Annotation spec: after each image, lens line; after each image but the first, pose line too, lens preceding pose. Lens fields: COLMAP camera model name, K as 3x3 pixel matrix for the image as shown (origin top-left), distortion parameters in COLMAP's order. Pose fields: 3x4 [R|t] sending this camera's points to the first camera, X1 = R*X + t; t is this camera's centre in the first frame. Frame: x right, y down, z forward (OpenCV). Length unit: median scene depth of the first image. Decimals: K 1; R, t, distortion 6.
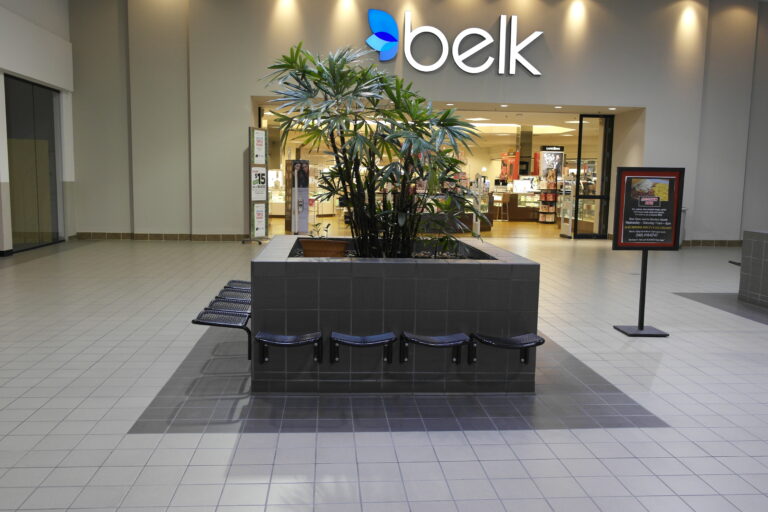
lens RADIAL K [[670.0, 0, 385.2], [0, 670.0, 261.5], [0, 0, 1]] dist [-0.002010, -0.011937]
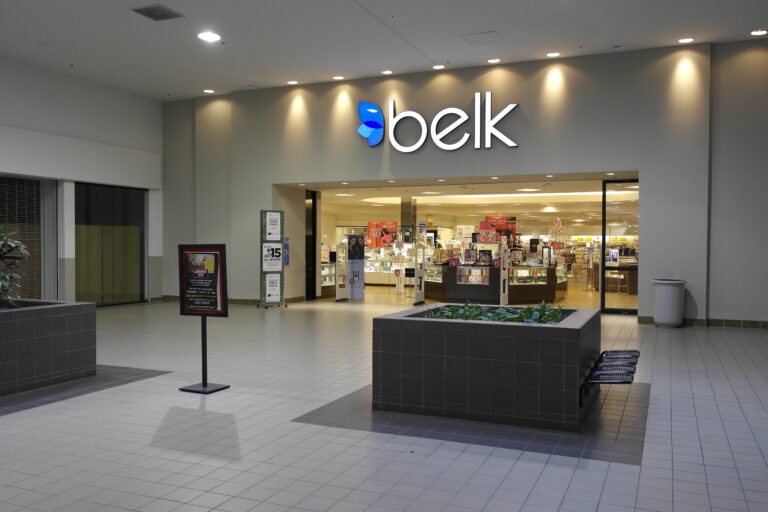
lens RADIAL K [[670.0, 0, 383.9], [0, 670.0, 254.8], [0, 0, 1]] dist [-0.002010, -0.011937]
pose [[0.881702, -0.008305, -0.471735, 0.538910], [-0.045733, 0.993632, -0.102971, -0.007657], [0.469586, 0.112364, 0.875707, 0.059364]]
